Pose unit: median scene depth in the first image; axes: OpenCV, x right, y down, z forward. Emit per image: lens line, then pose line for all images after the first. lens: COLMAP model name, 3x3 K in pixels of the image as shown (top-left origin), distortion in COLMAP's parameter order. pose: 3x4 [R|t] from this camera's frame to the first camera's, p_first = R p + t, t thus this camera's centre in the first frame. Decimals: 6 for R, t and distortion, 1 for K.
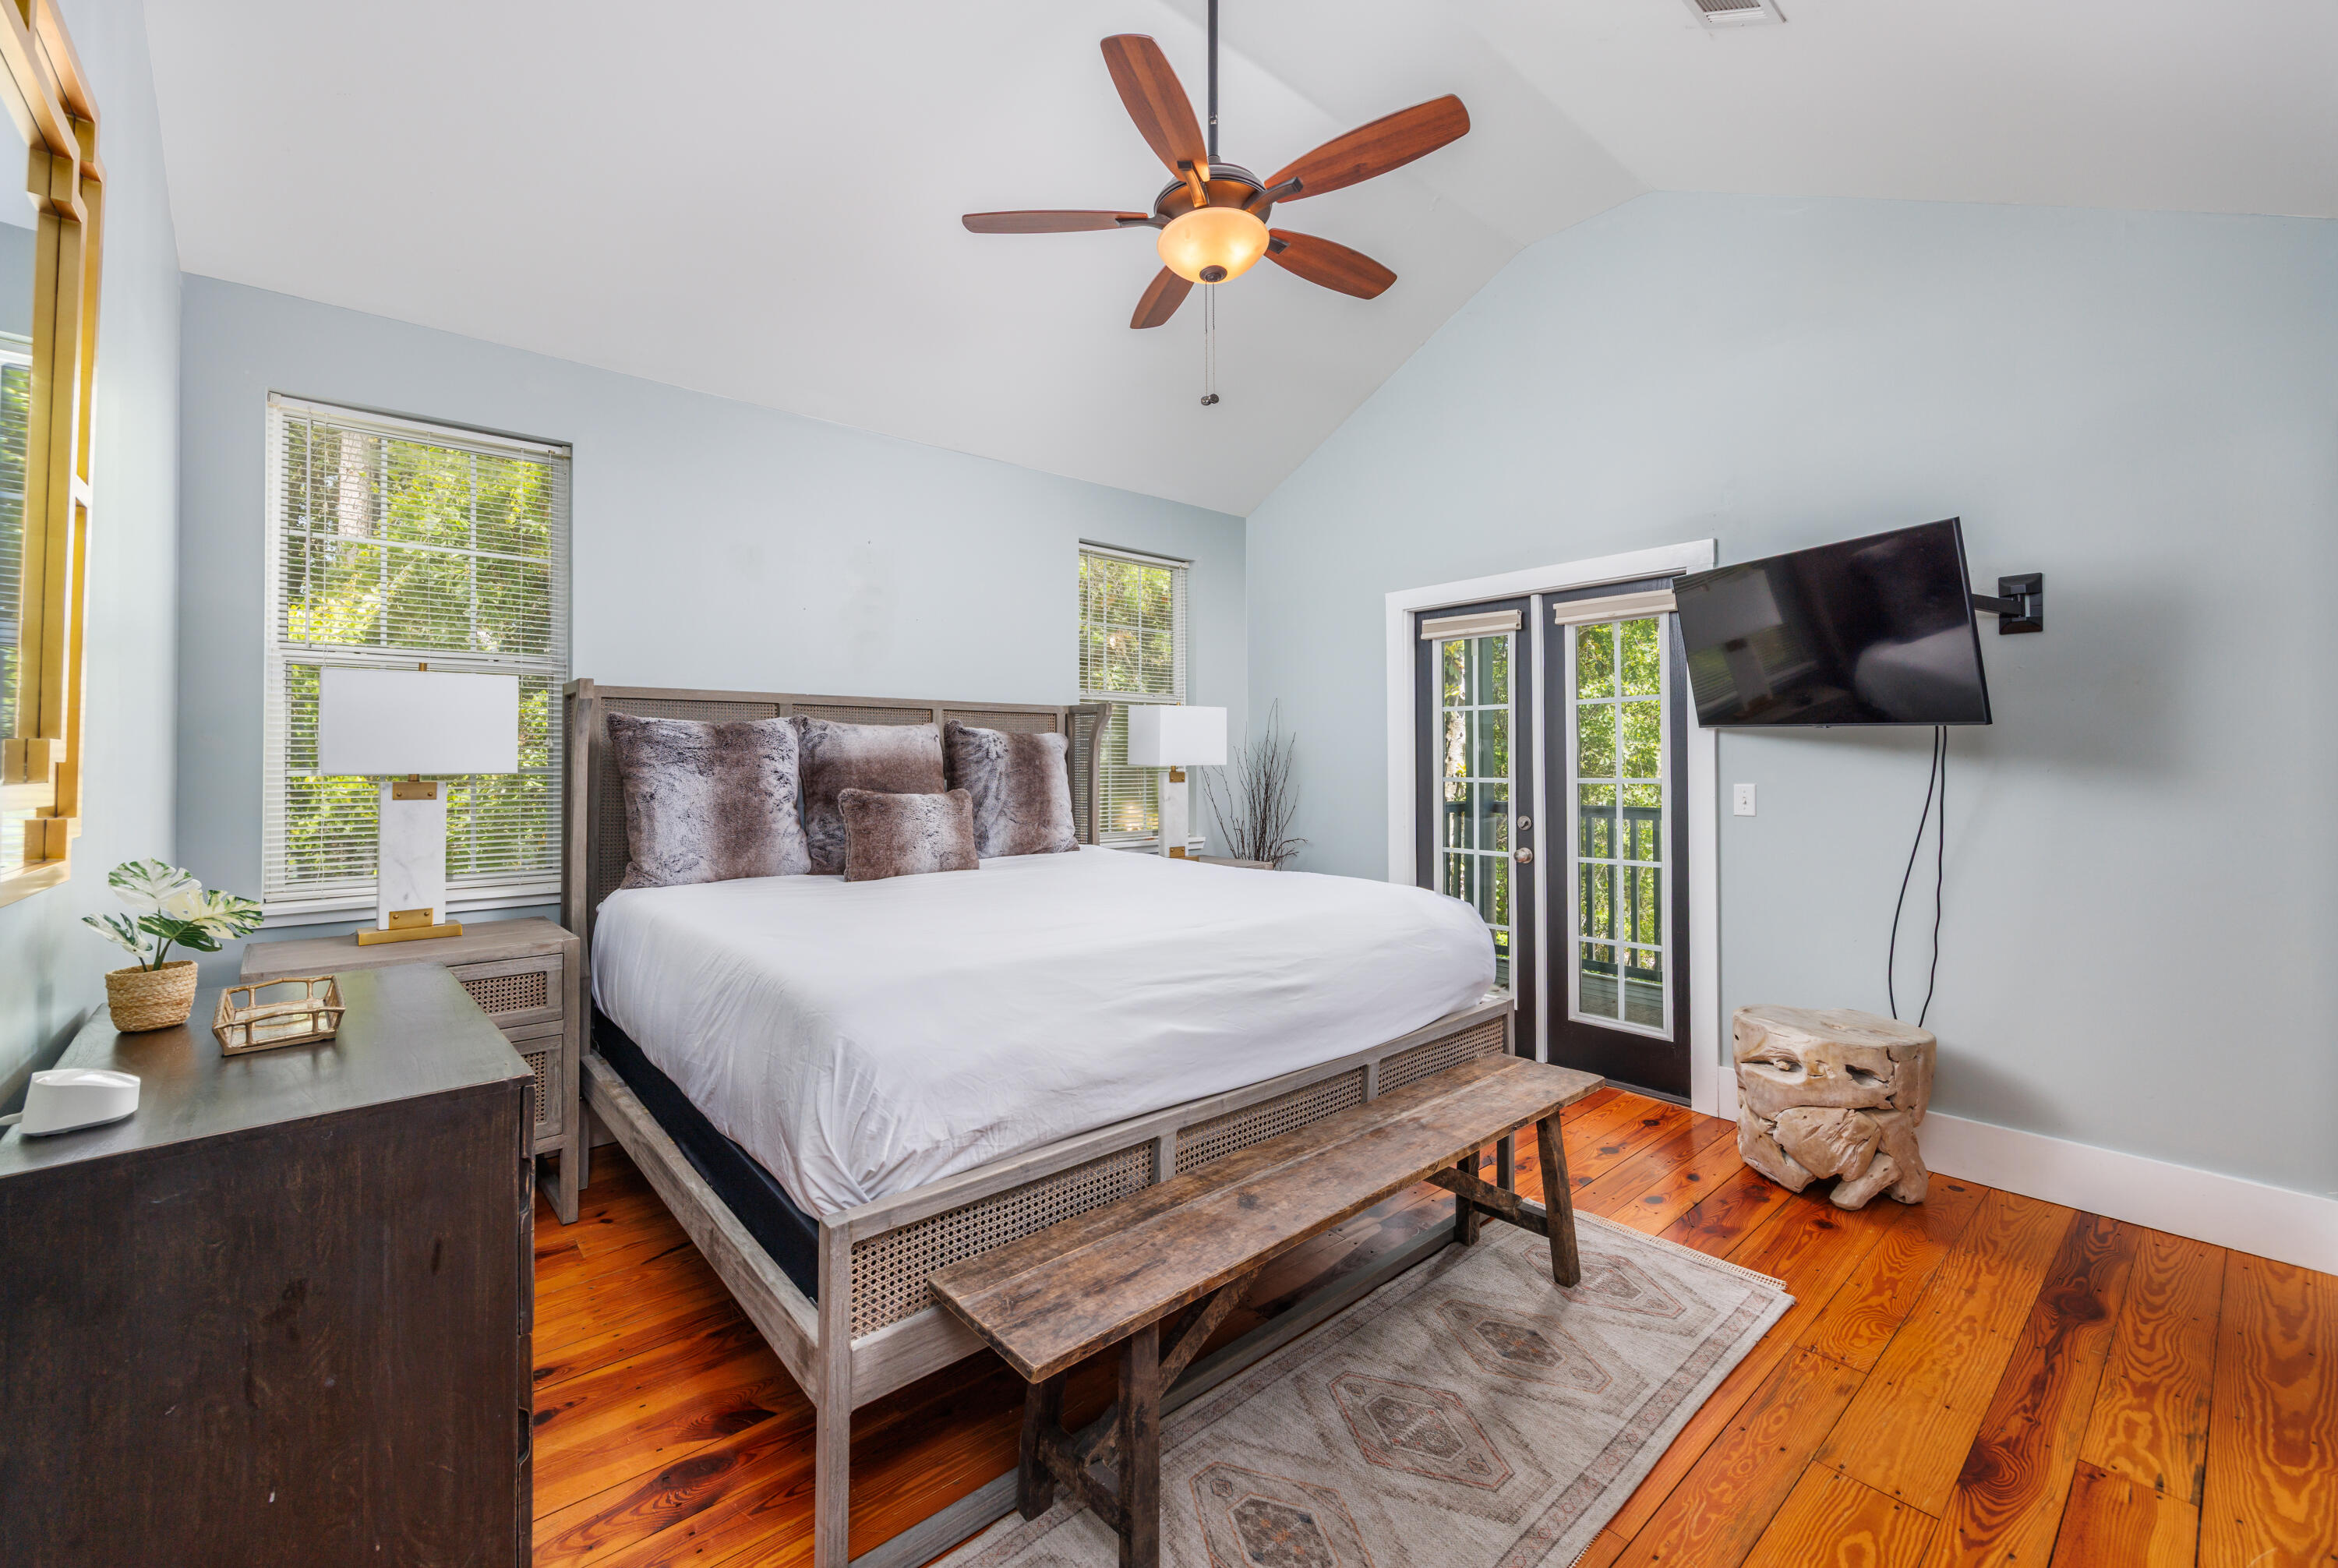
lens RADIAL K [[935.8, 0, 1162.4], [0, 935.8, 744.3], [0, 0, 1]] dist [0.000727, 0.000109]
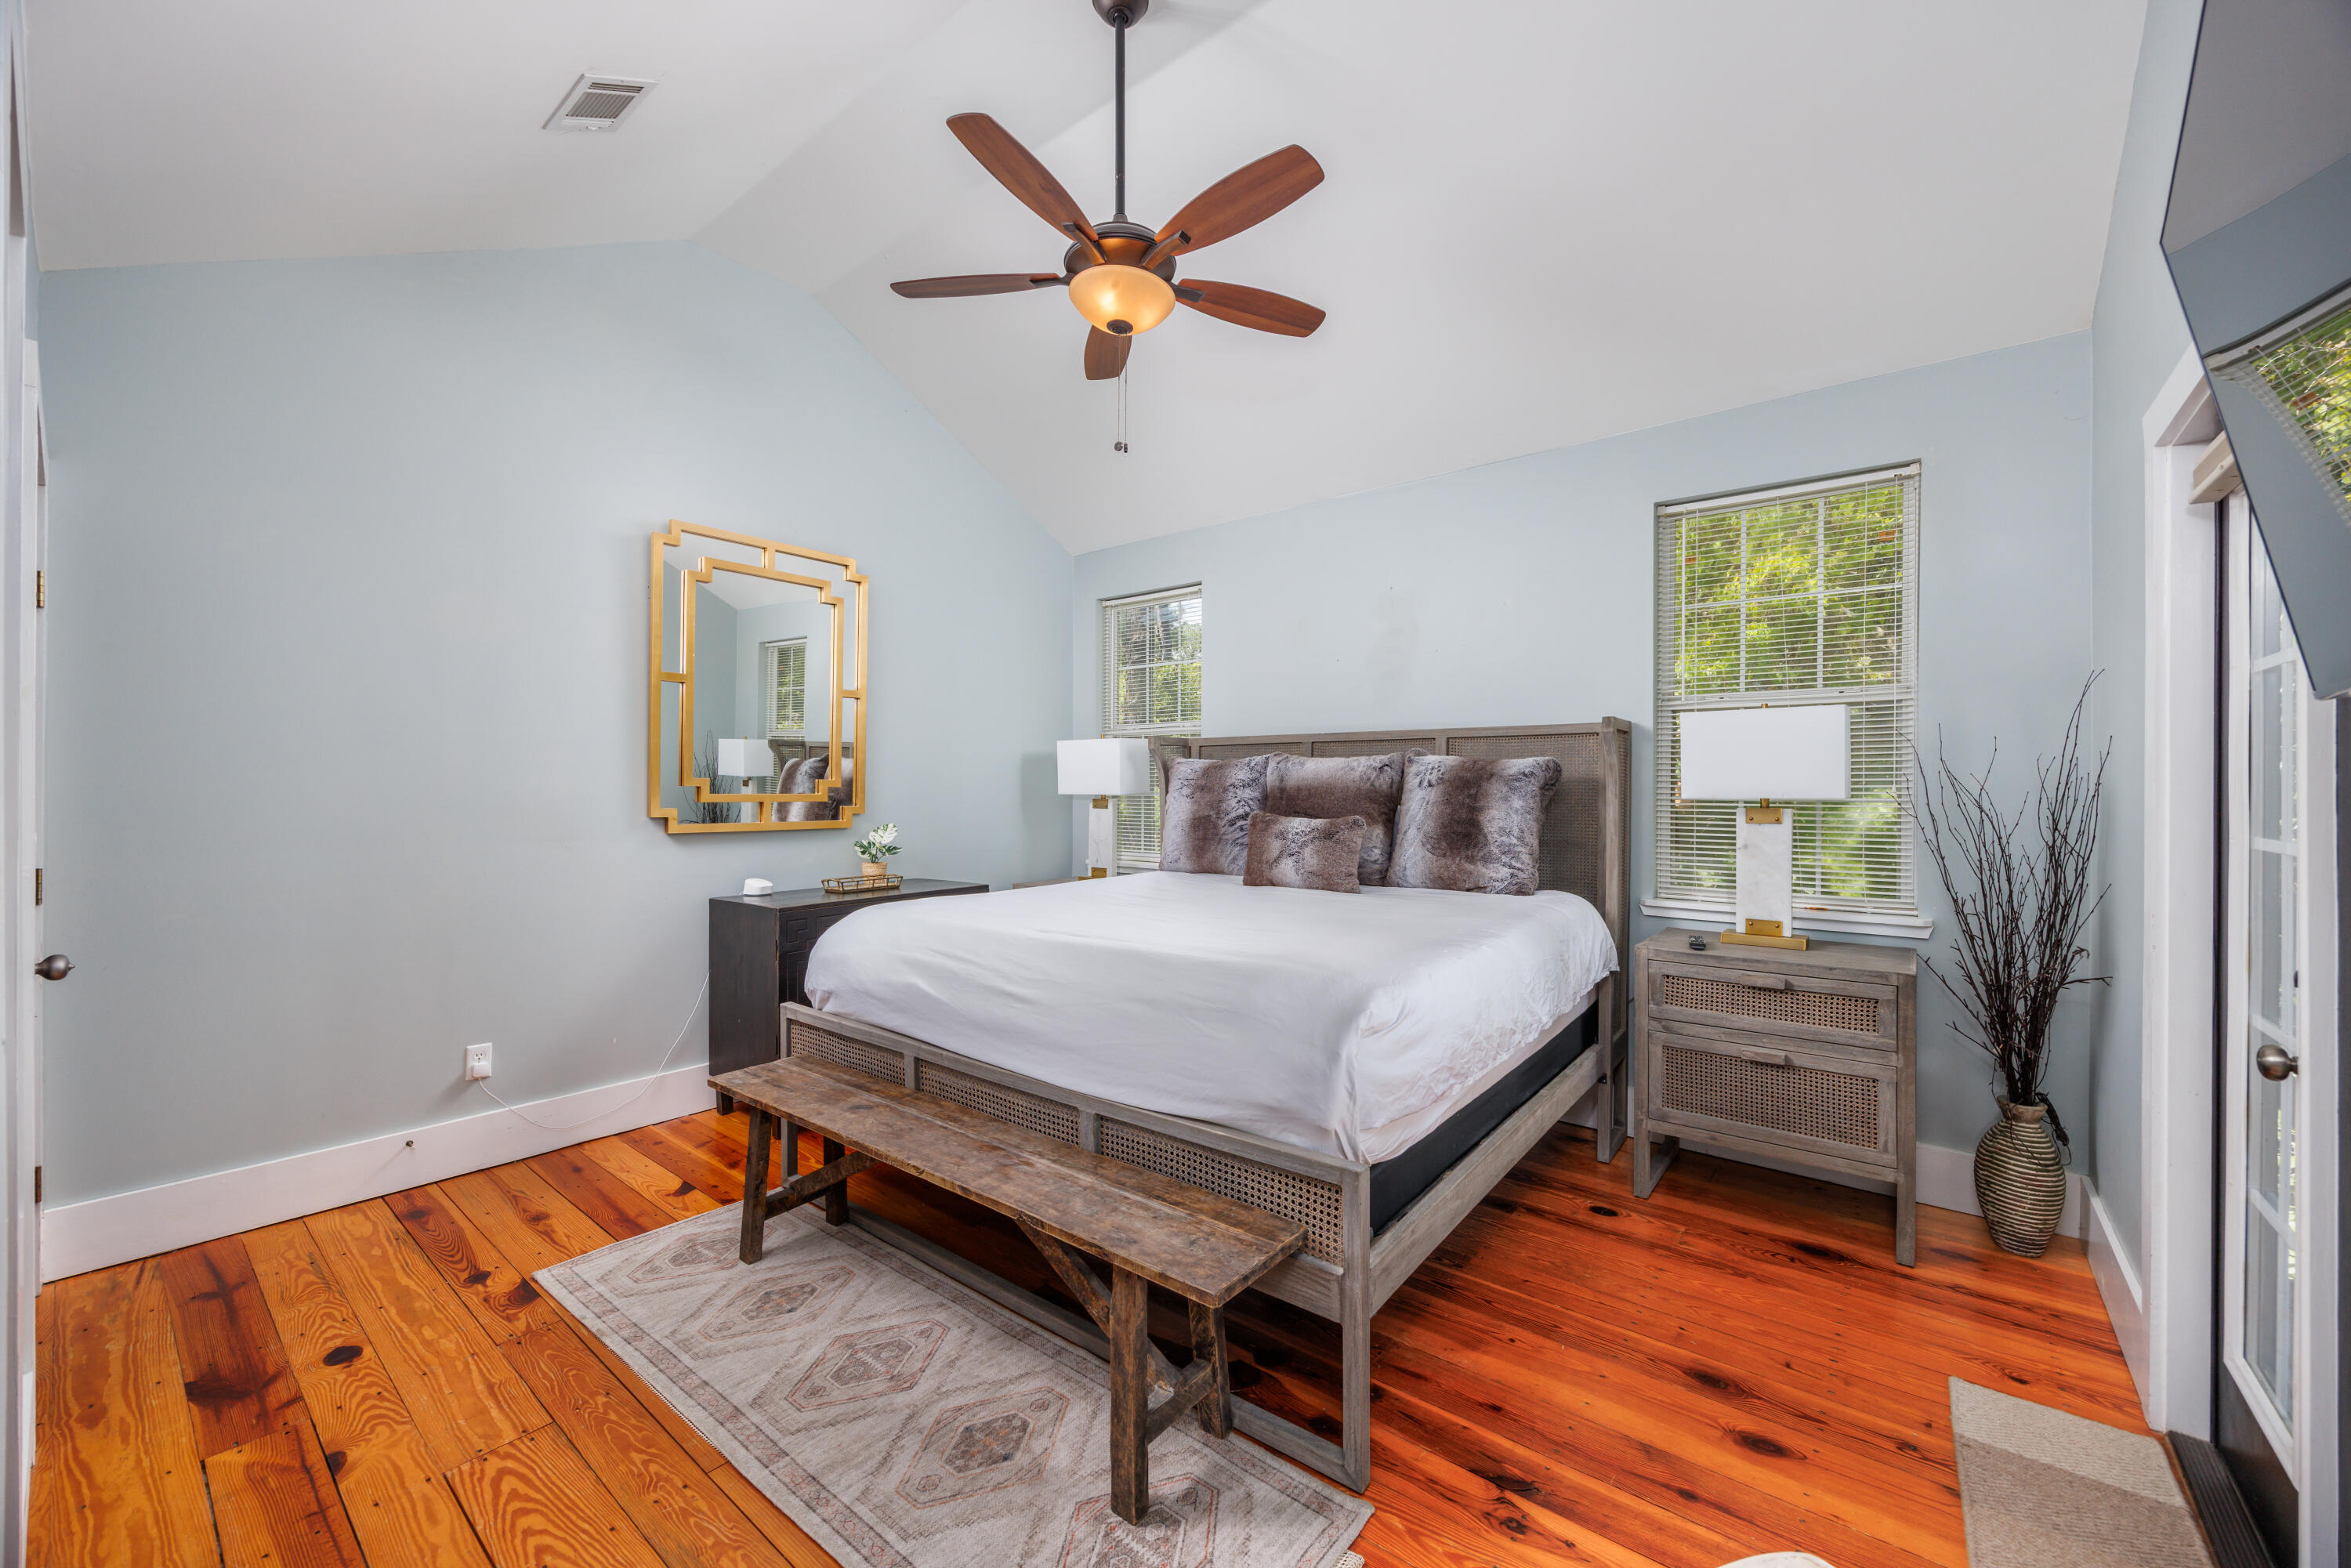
lens RADIAL K [[913.2, 0, 1175.5], [0, 913.2, 784.0], [0, 0, 1]] dist [-0.000336, -0.000034]
pose [[0.184082, 0.000450, -0.982911, 1.172621], [0.014373, 0.999892, 0.003150, 0.009085], [0.982806, -0.014707, 0.184056, 0.944531]]
